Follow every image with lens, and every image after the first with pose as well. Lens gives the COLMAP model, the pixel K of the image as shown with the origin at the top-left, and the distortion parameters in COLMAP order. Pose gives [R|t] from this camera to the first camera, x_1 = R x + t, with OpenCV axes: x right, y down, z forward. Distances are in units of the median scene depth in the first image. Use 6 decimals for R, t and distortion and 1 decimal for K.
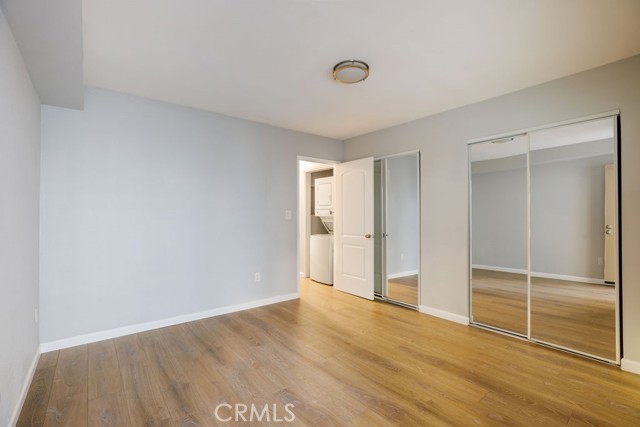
lens RADIAL K [[292.8, 0, 316.9], [0, 292.8, 210.7], [0, 0, 1]] dist [-0.000169, 0.014795]
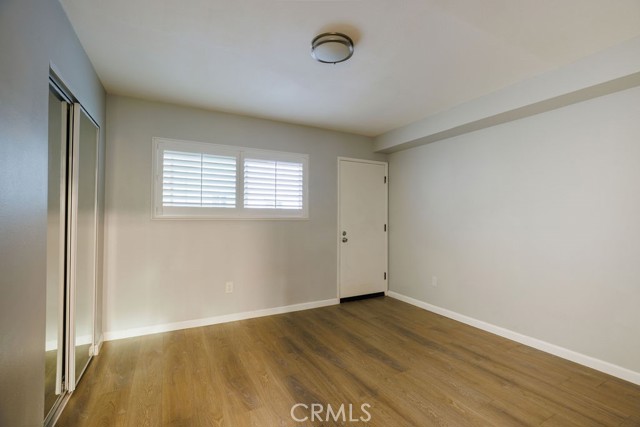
lens RADIAL K [[292.8, 0, 316.9], [0, 292.8, 210.7], [0, 0, 1]] dist [-0.000169, 0.014795]
pose [[-0.981474, -0.001937, 0.191584, -0.002018], [-0.007223, 0.999612, -0.026896, 0.015224], [-0.191458, -0.027781, -0.981108, 2.098737]]
